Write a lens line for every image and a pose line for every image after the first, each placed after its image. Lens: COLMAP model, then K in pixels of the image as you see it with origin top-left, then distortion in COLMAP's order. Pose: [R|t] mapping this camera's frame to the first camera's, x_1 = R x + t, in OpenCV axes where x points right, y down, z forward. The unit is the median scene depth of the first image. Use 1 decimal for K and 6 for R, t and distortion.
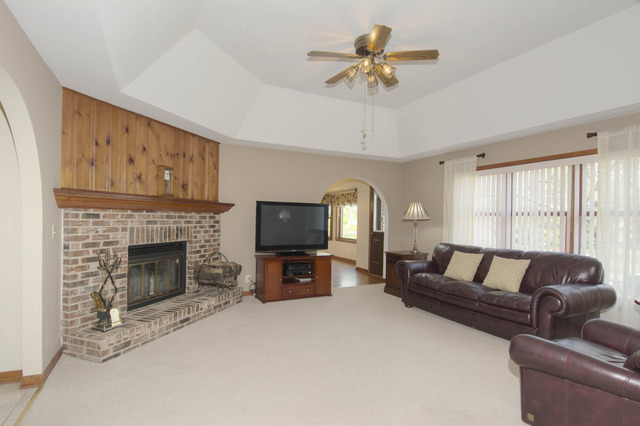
lens RADIAL K [[331.1, 0, 319.5], [0, 331.1, 216.5], [0, 0, 1]] dist [-0.021792, -0.004025]
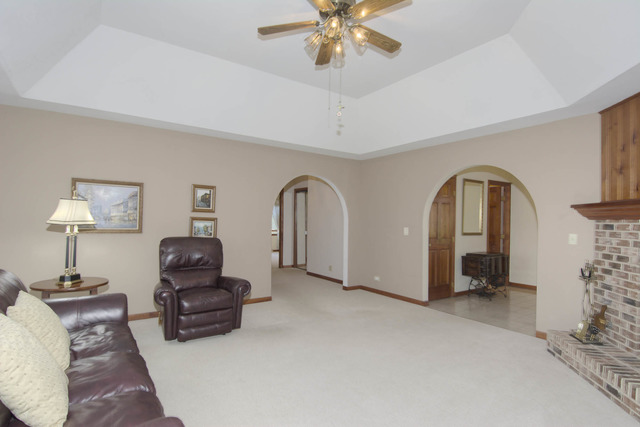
lens RADIAL K [[331.1, 0, 320.1], [0, 331.1, 216.7], [0, 0, 1]] dist [-0.021792, -0.004025]
pose [[-0.988922, -0.030289, -0.145312, 0.284351], [-0.027683, 0.999418, -0.019921, 0.010514], [0.145831, -0.015678, -0.989185, 1.767003]]
